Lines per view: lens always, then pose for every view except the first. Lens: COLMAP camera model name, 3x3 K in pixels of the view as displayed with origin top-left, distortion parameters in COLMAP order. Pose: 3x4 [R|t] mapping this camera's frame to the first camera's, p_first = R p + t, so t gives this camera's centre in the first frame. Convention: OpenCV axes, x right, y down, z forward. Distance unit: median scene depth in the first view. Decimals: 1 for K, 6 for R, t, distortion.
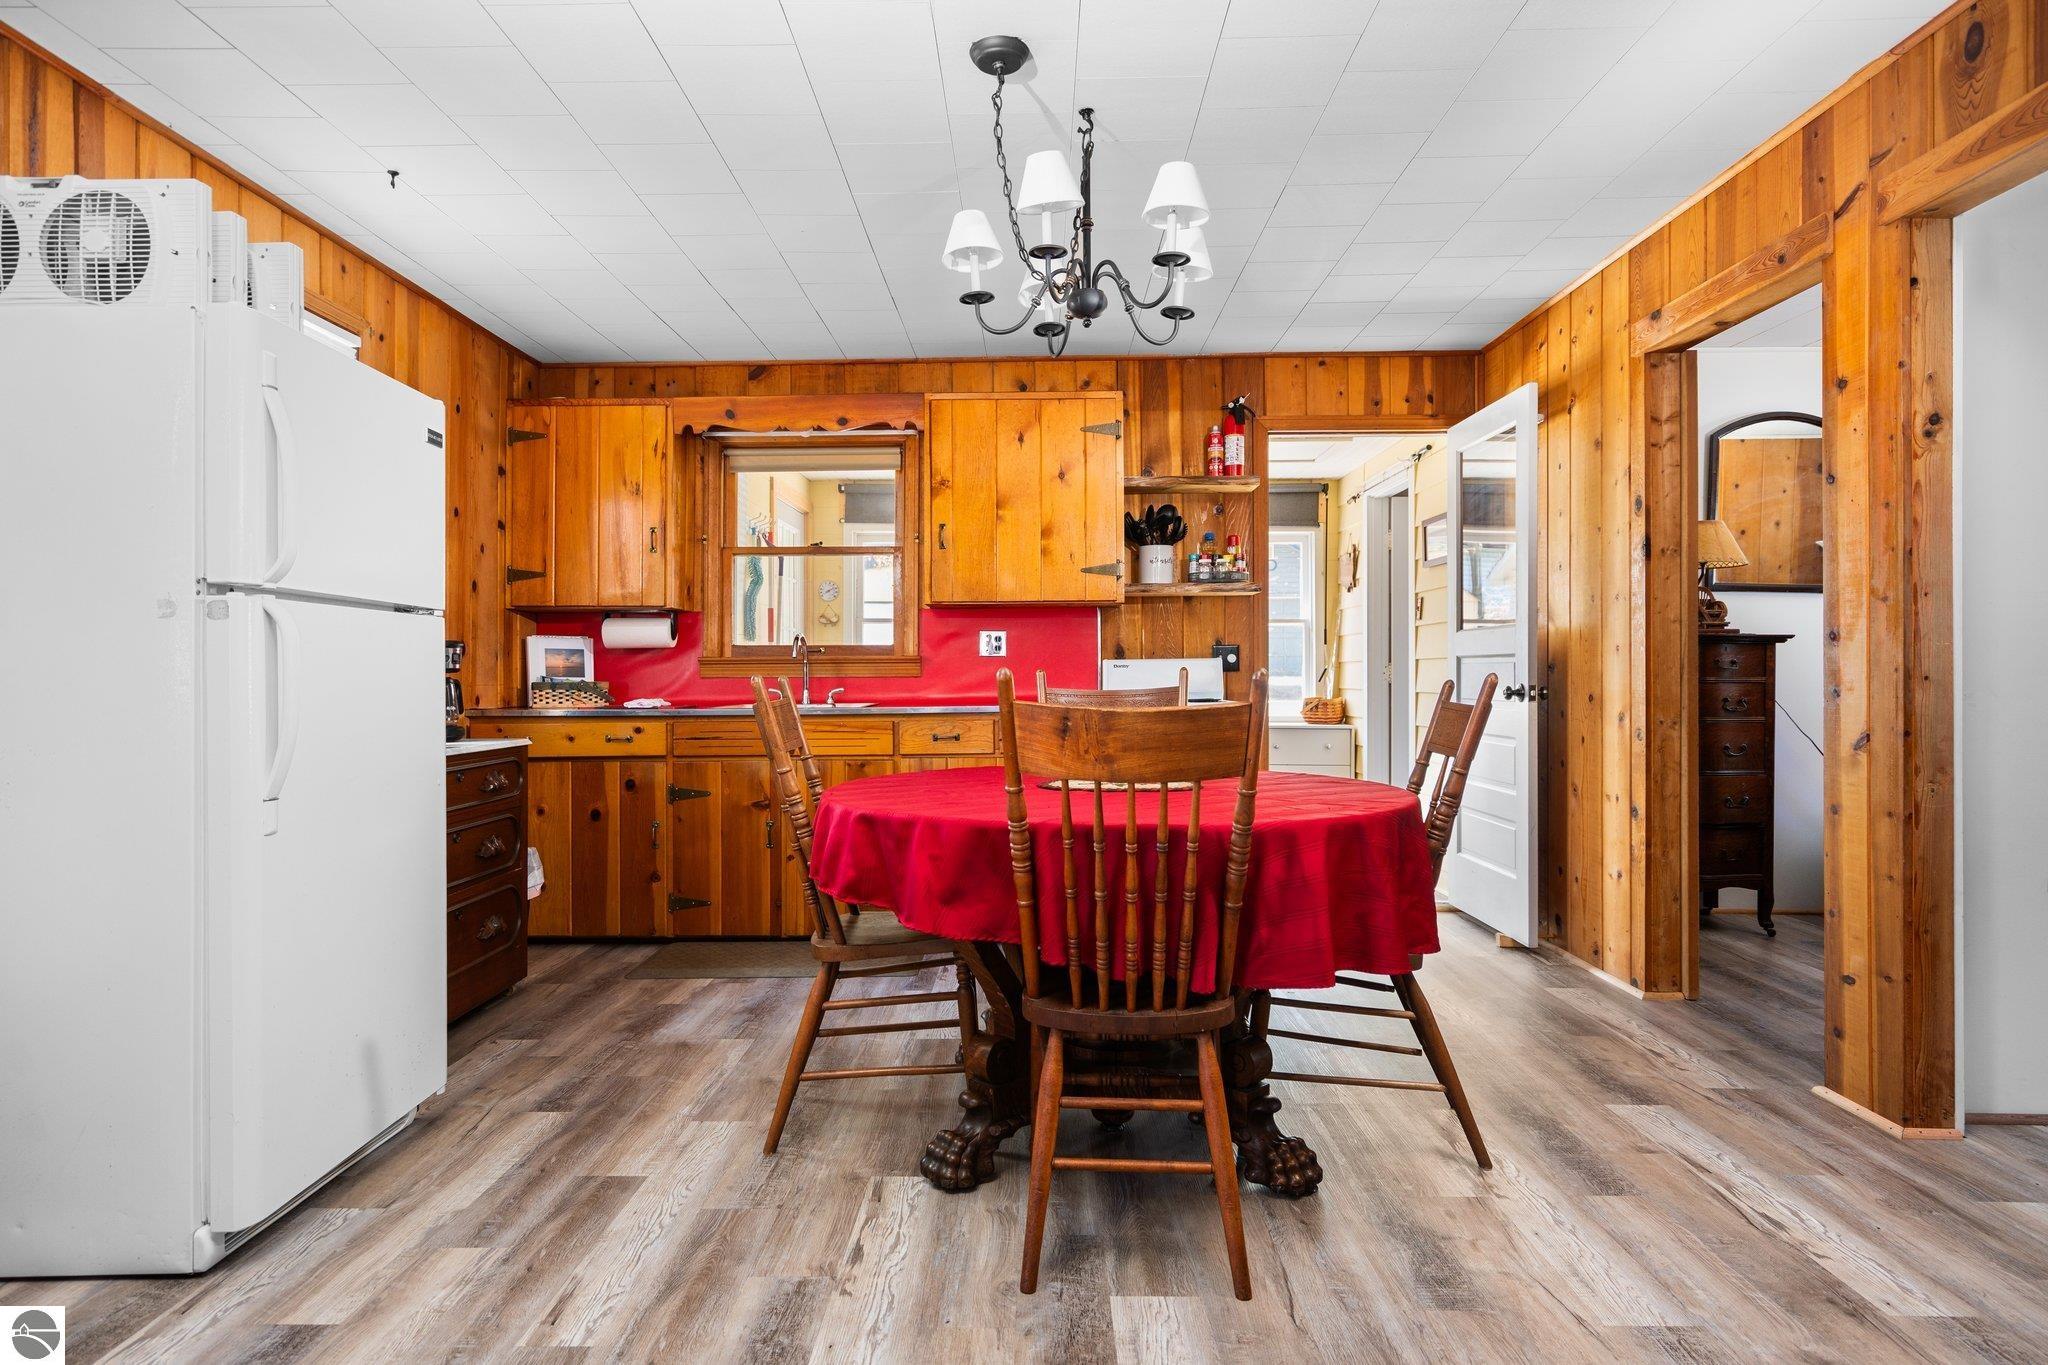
lens RADIAL K [[1173.5, 0, 1012.8], [0, 1173.5, 670.8], [0, 0, 1]] dist [0.008350, 0.003964]
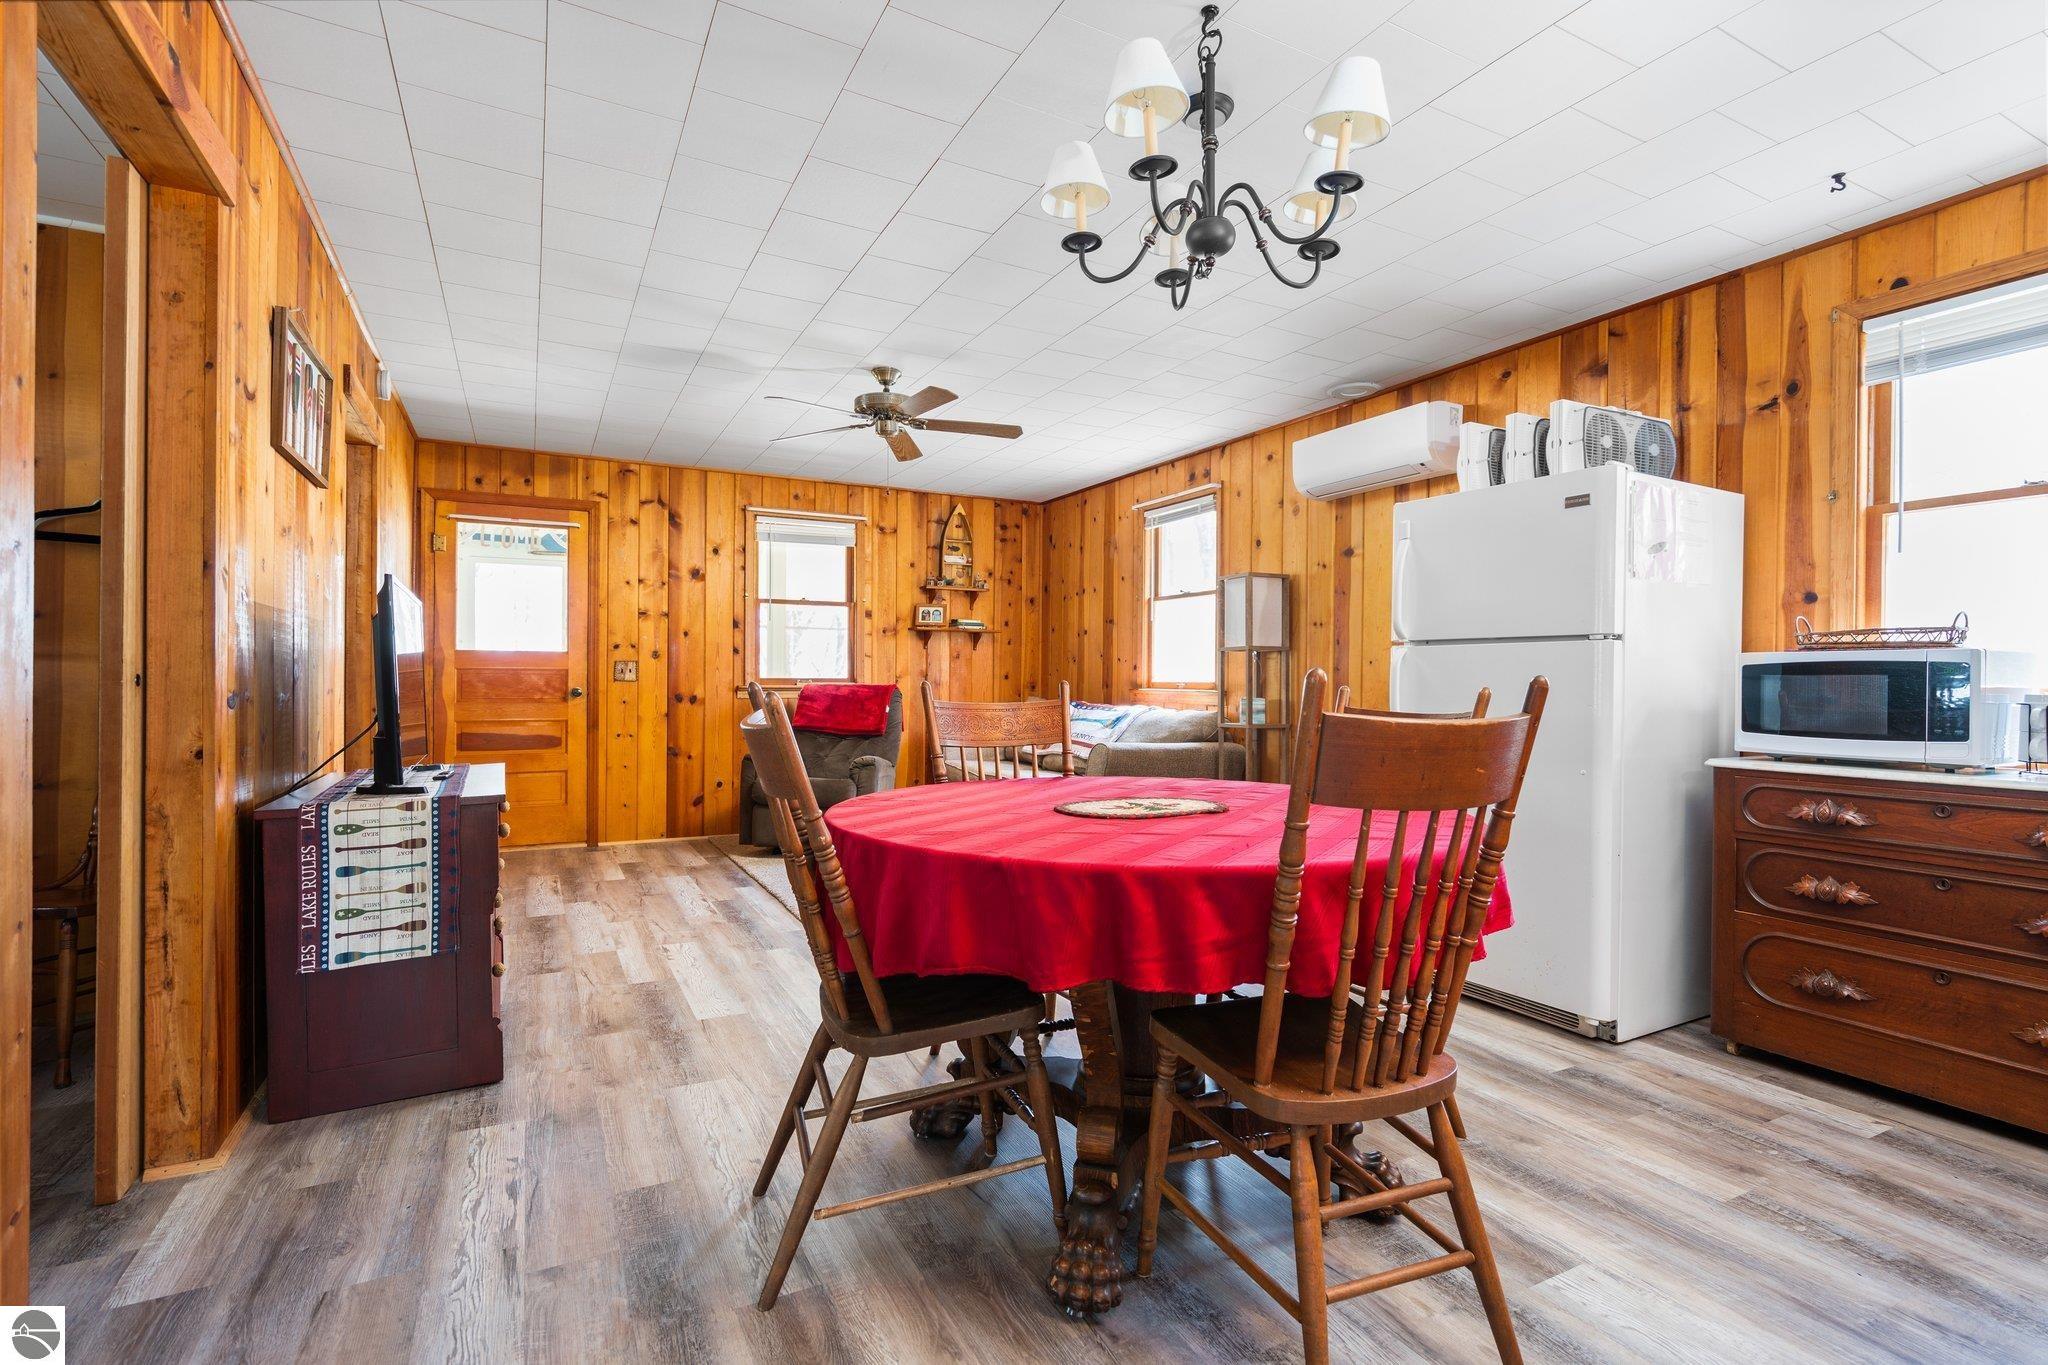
lens RADIAL K [[939.0, 0, 1019.1], [0, 939.0, 681.6], [0, 0, 1]] dist [0.000267, 0.000676]
pose [[-0.880740, -0.002914, -0.473590, 0.306305], [-0.000790, 0.999989, -0.004684, 0.001907], [0.473599, -0.003752, -0.880733, 0.942297]]
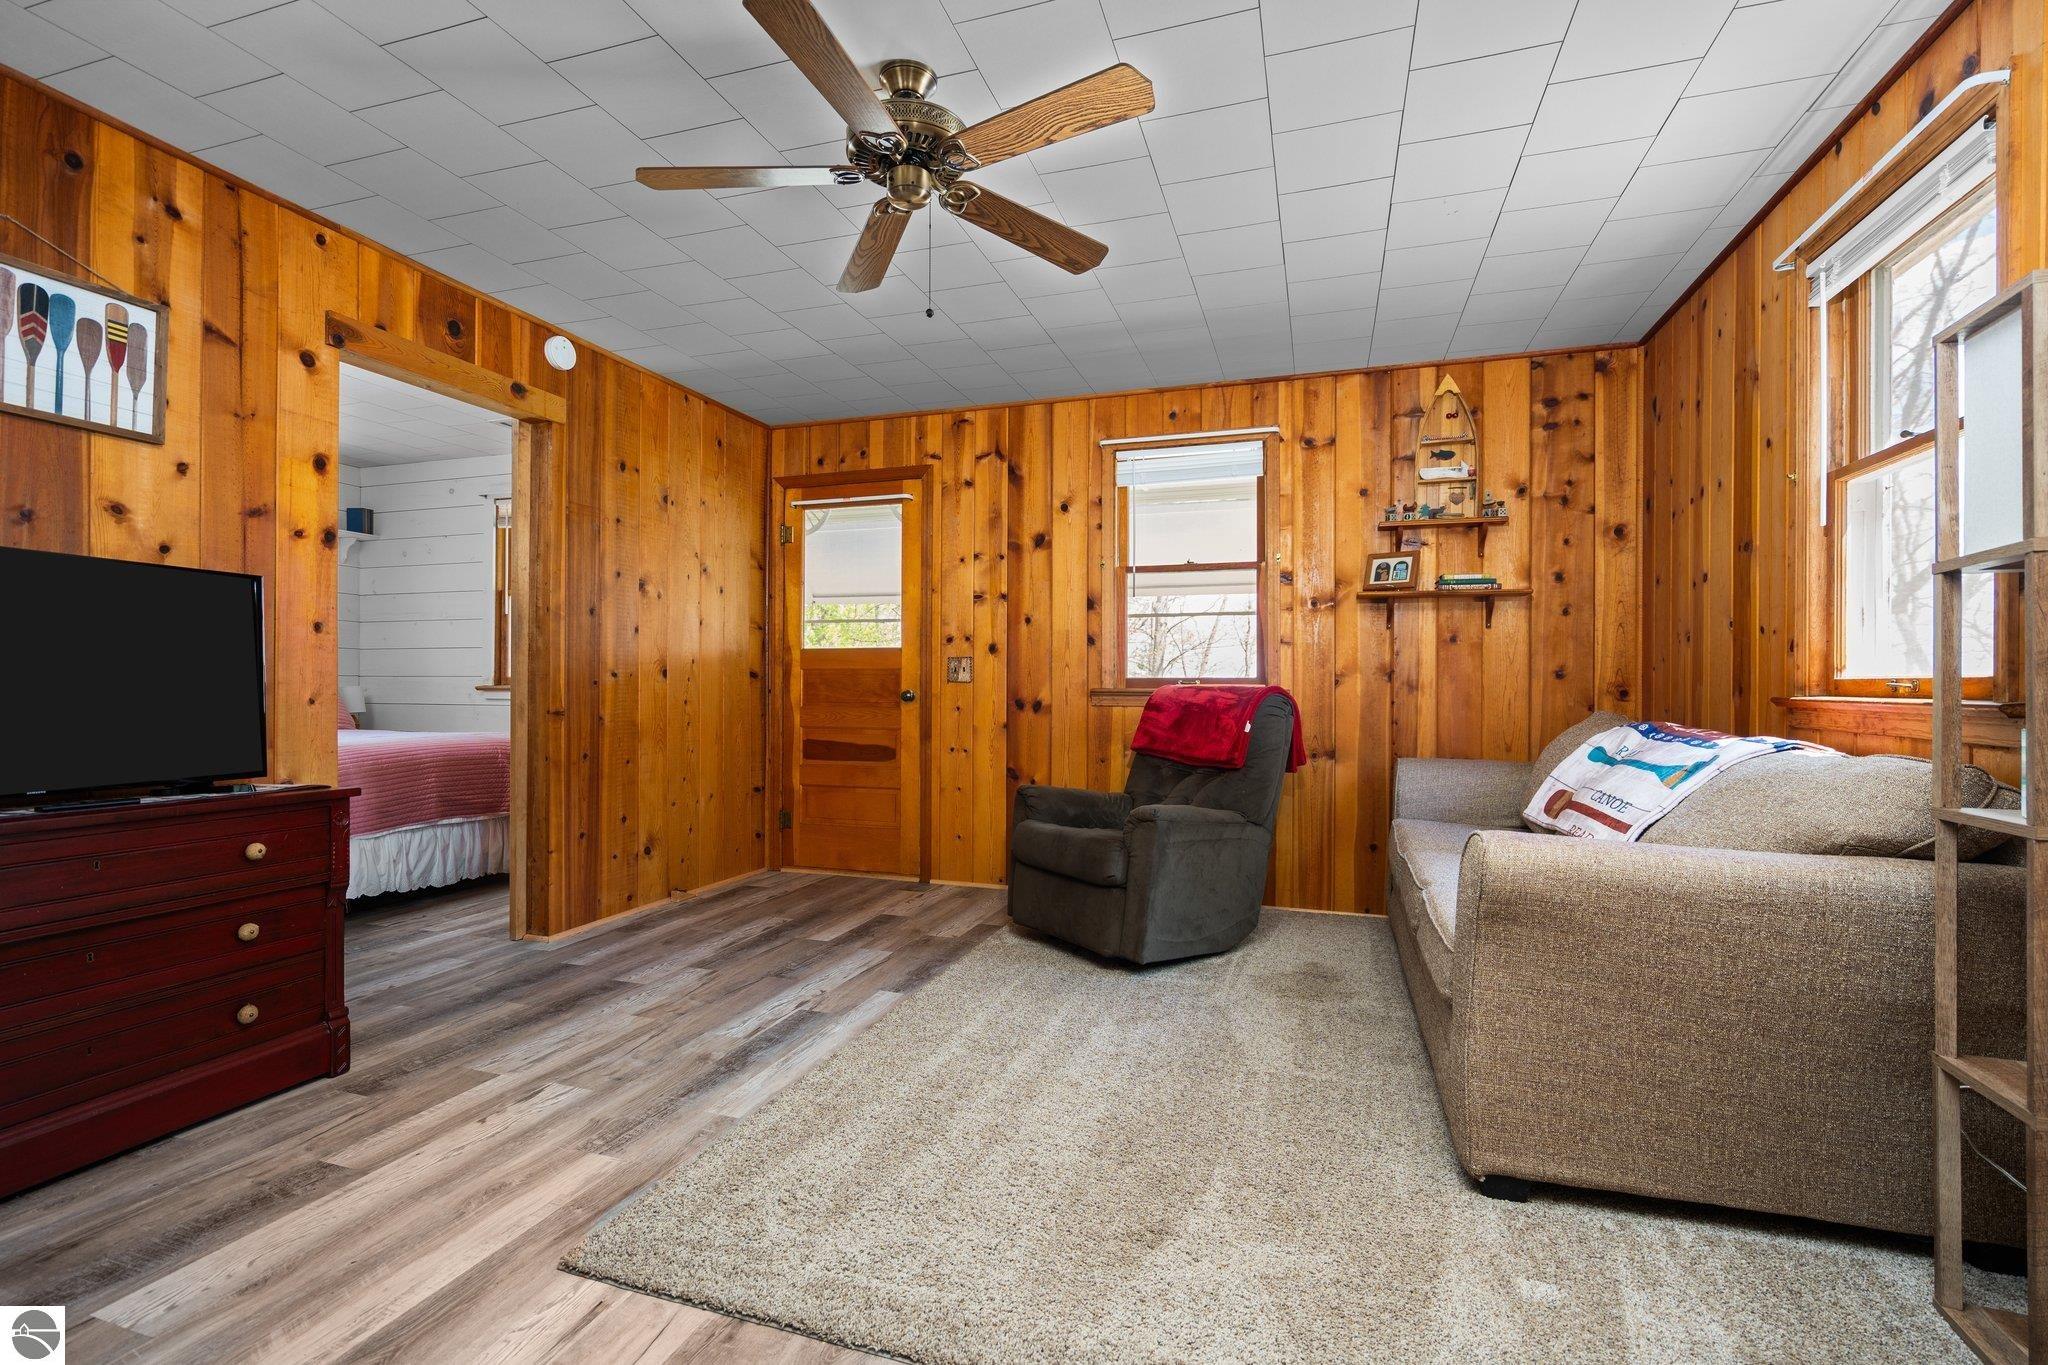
lens RADIAL K [[939.0, 0, 1018.0], [0, 939.0, 674.9], [0, 0, 1]] dist [0.000267, 0.000676]
pose [[-0.955098, 0.000880, 0.296288, -0.202141], [-0.004875, 0.999814, -0.018686, 0.006375], [-0.296249, -0.019291, -0.954916, 0.515235]]
